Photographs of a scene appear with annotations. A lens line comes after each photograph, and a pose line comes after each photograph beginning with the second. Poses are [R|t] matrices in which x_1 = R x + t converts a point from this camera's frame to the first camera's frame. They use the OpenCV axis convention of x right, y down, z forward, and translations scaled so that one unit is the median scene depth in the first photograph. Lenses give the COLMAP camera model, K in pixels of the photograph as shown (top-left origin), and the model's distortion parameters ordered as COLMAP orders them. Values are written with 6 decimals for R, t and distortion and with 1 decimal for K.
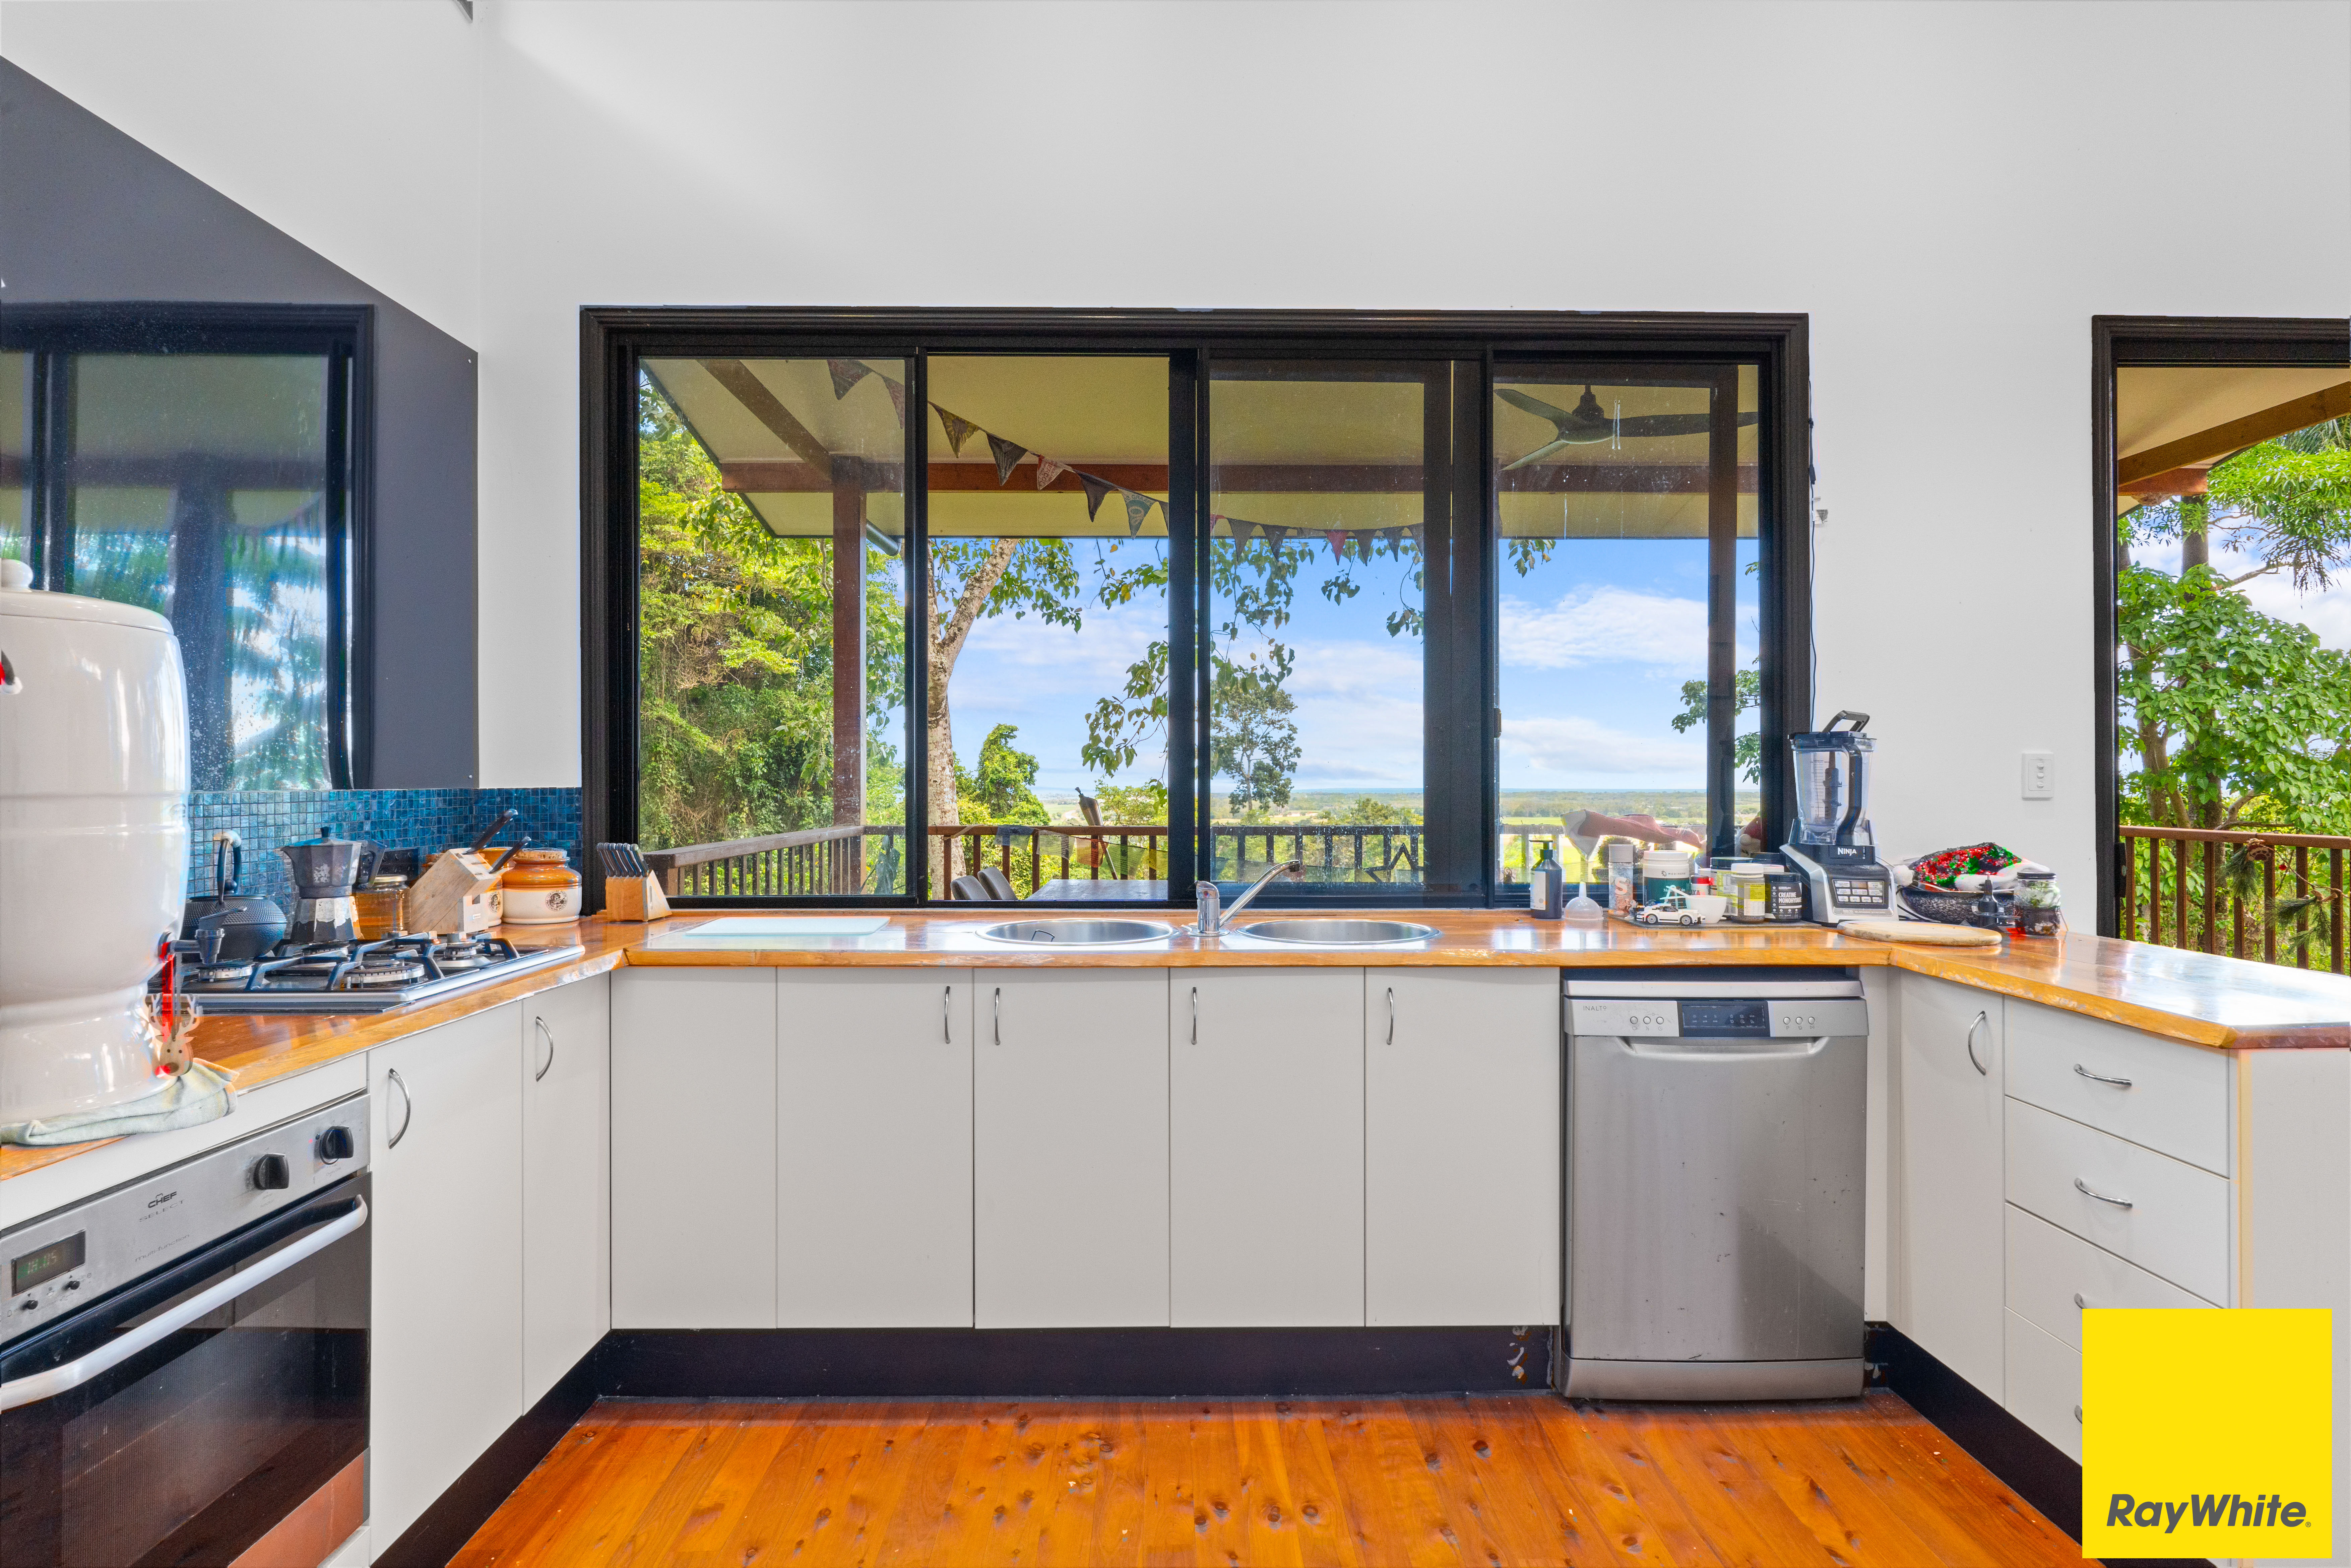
lens RADIAL K [[1157.8, 0, 1175.5], [0, 1157.8, 784.0], [0, 0, 1]] dist [-0.047103, 0.000017]
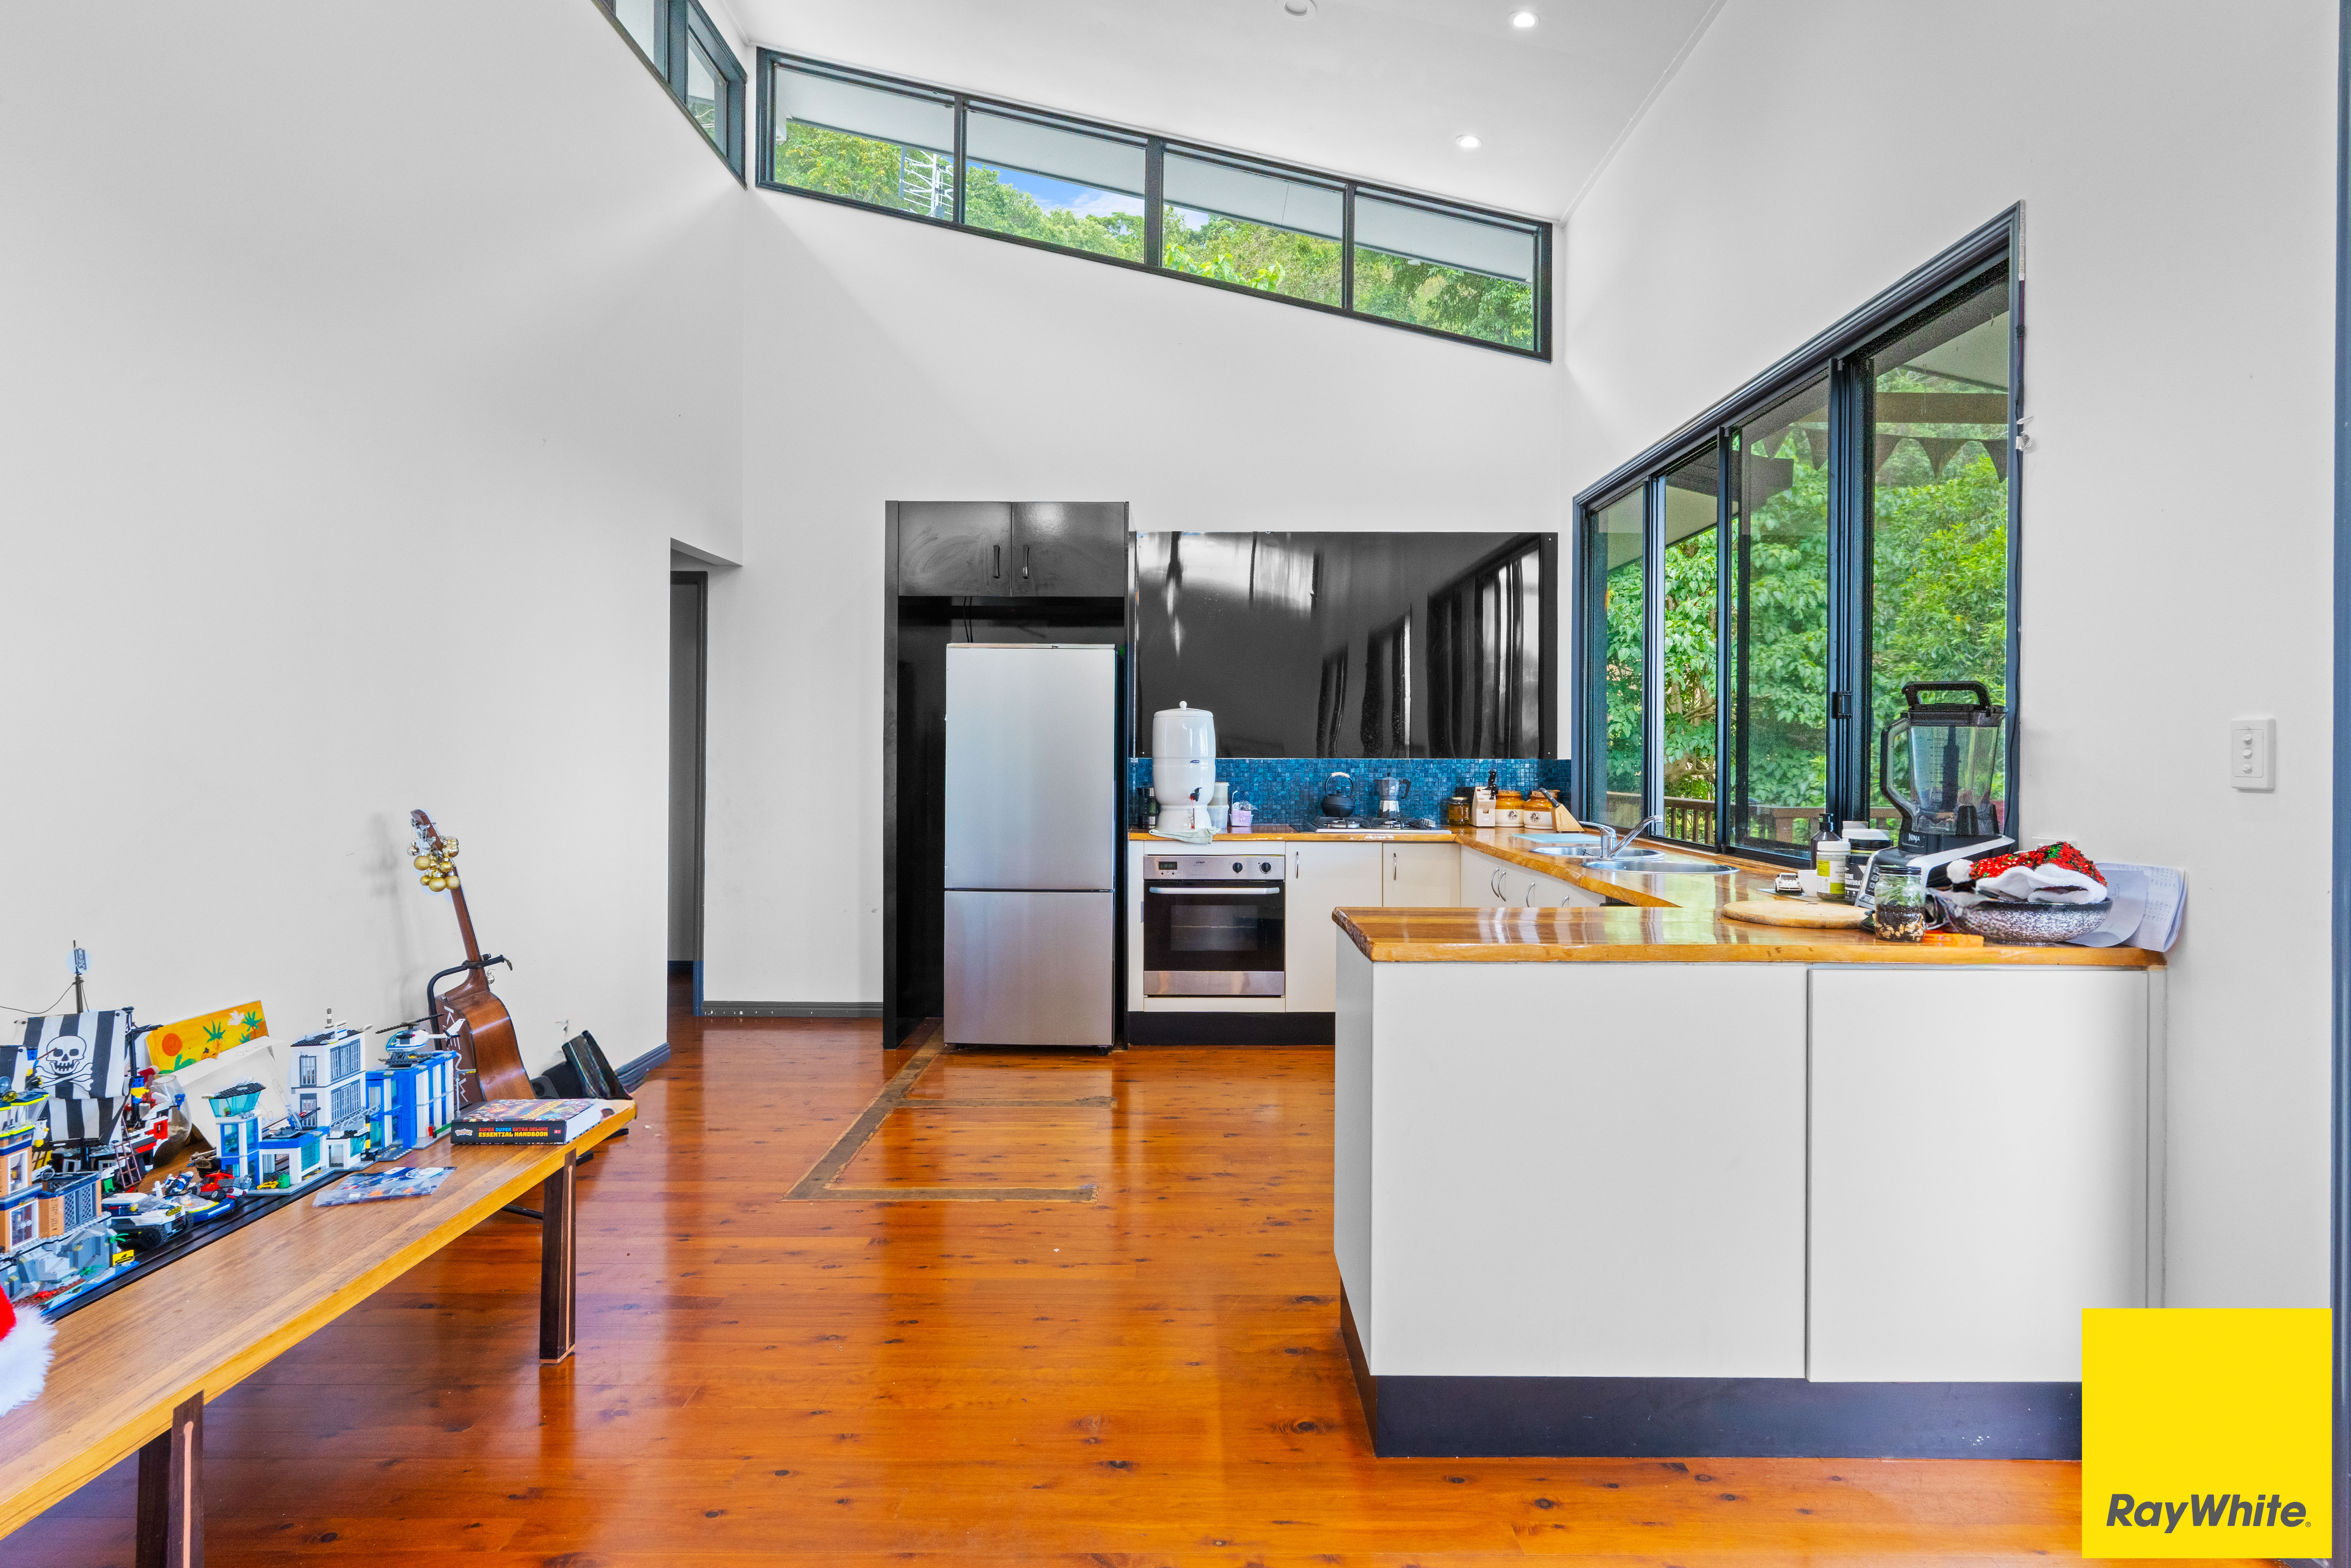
lens RADIAL K [[1246.2, 0, 1178.8], [0, 1246.2, 746.3], [0, 0, 1]] dist [-0.000829, -0.000170]
pose [[0.001519, 0.000043, -0.999999, 0.804054], [-0.013250, 0.999912, 0.000022, -0.004007], [0.999911, 0.013250, 0.001520, 0.220673]]
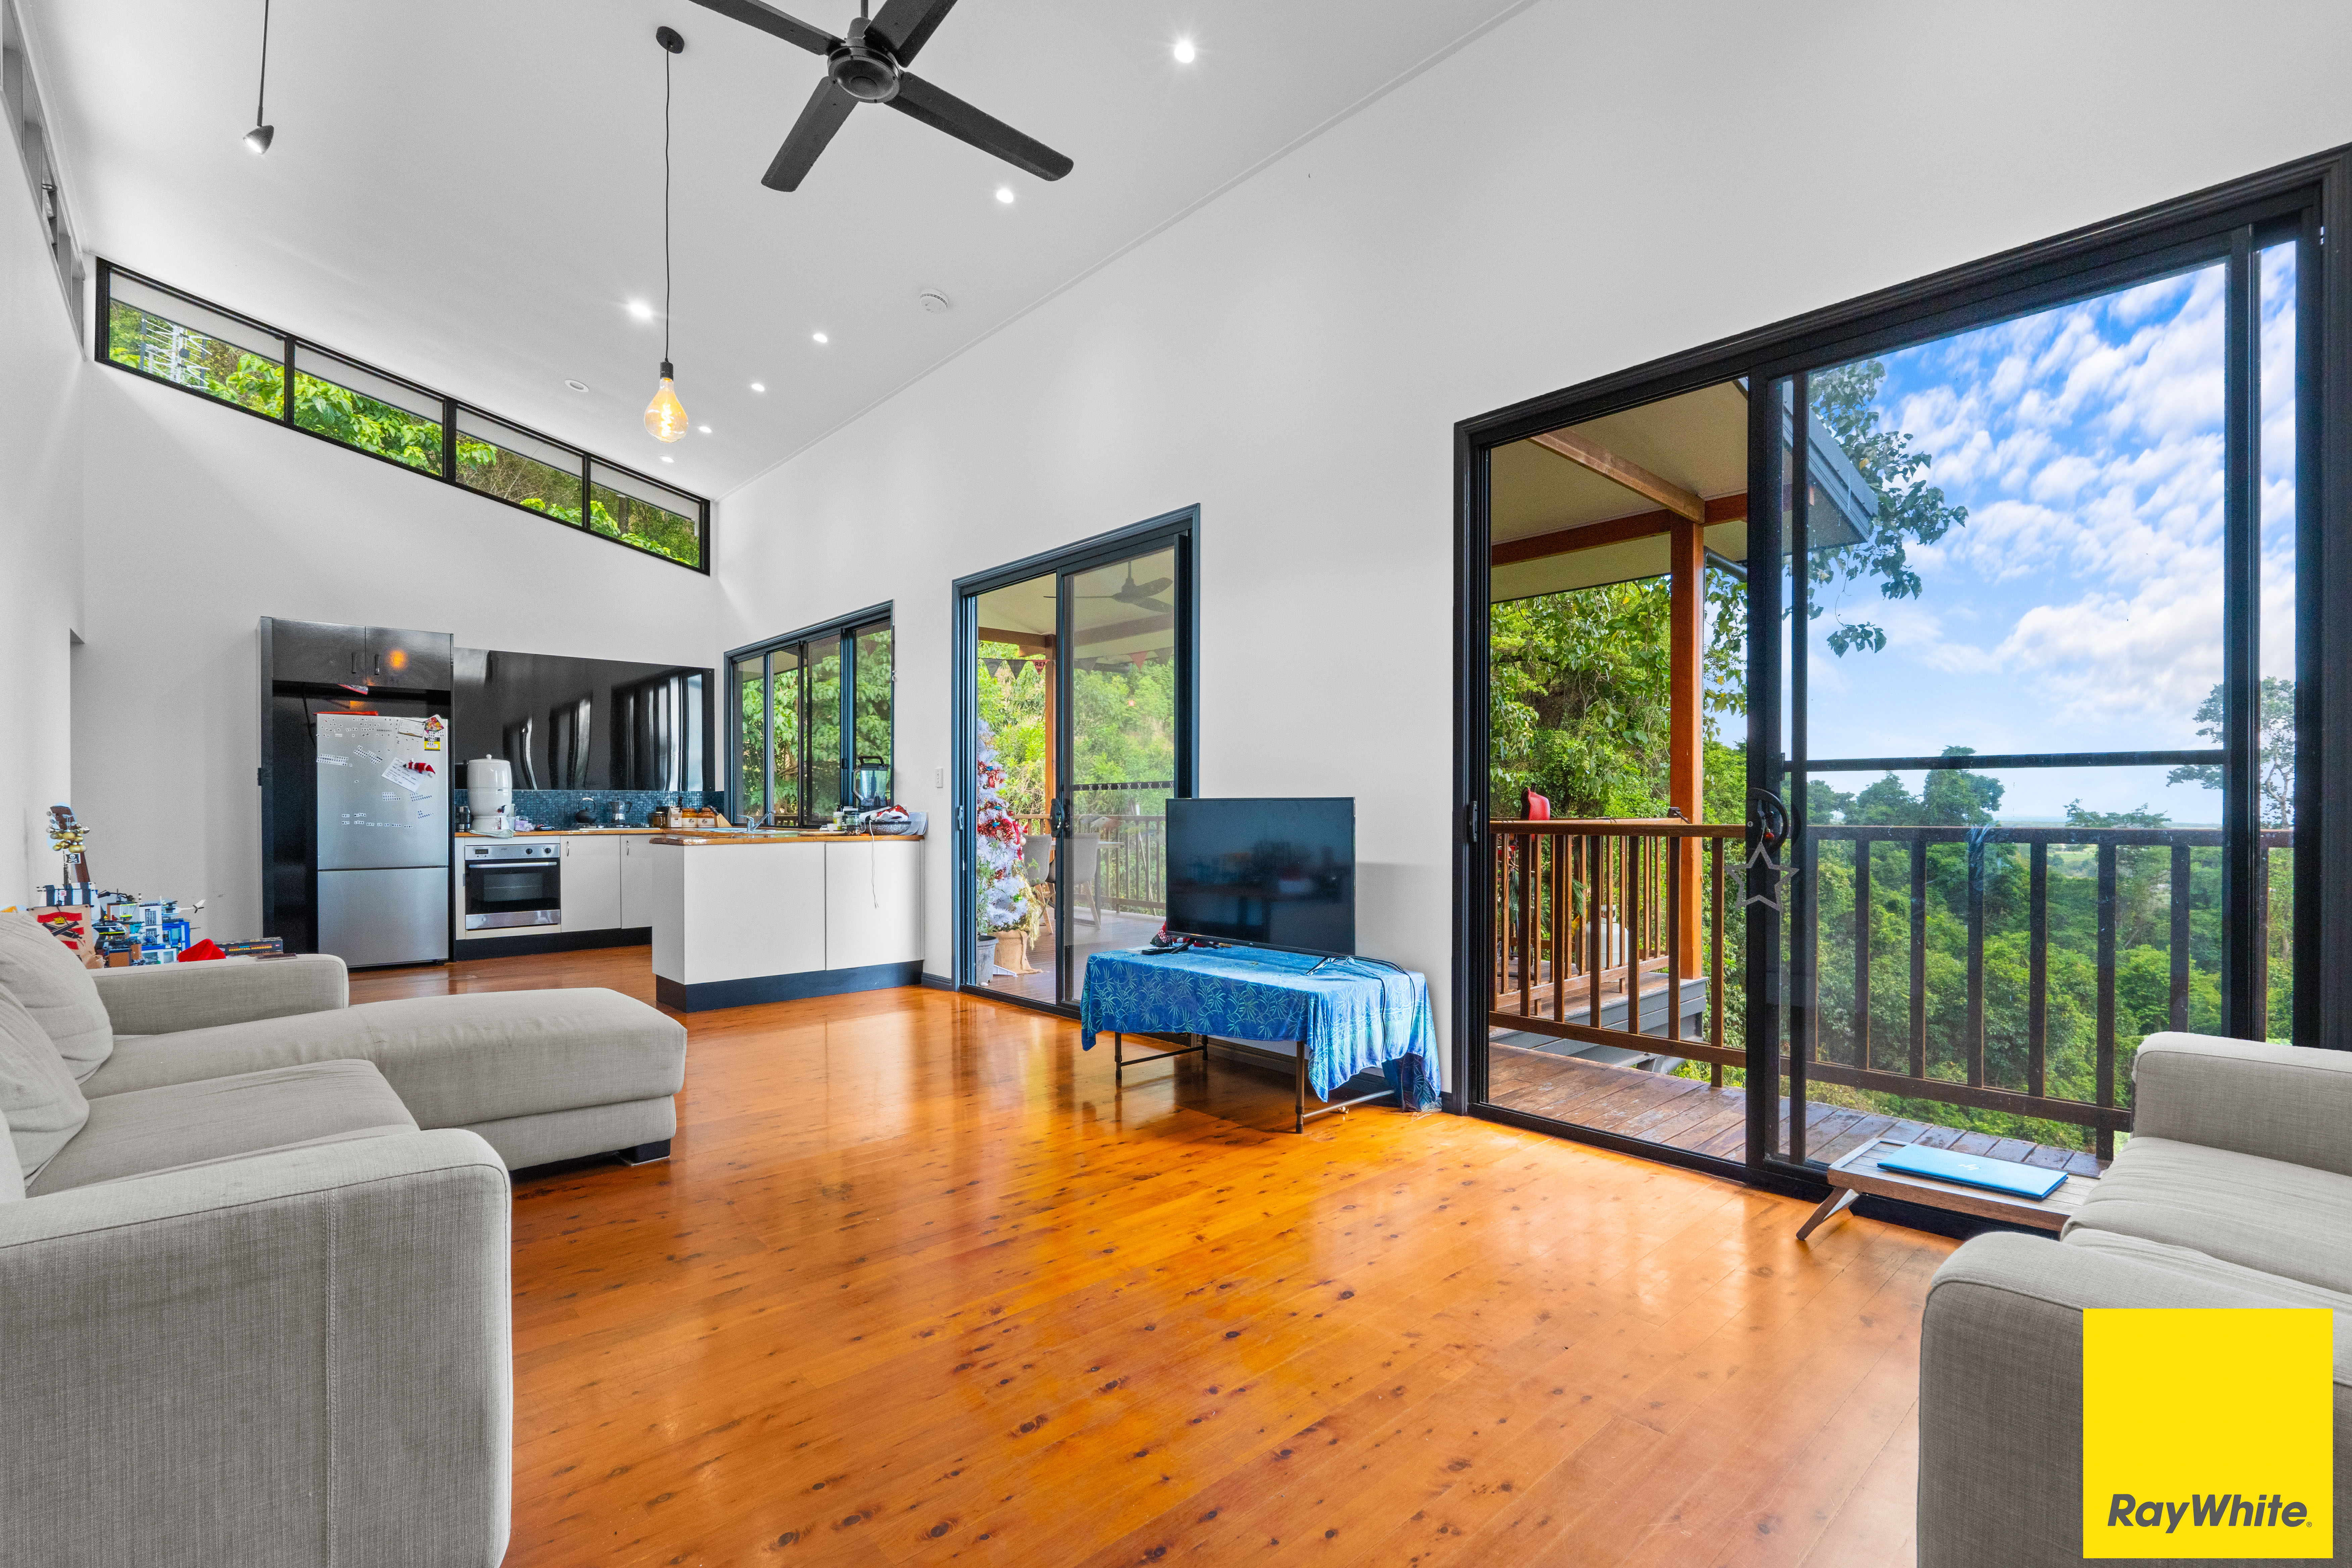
lens RADIAL K [[1078.6, 0, 1179.1], [0, 1078.6, 809.9], [0, 0, 1]] dist [-0.000407, -0.000279]
pose [[0.678202, 0.003718, -0.734866, 1.534448], [-0.005122, 0.999987, 0.000332, 0.030860], [0.734858, 0.003538, 0.678212, -0.089678]]
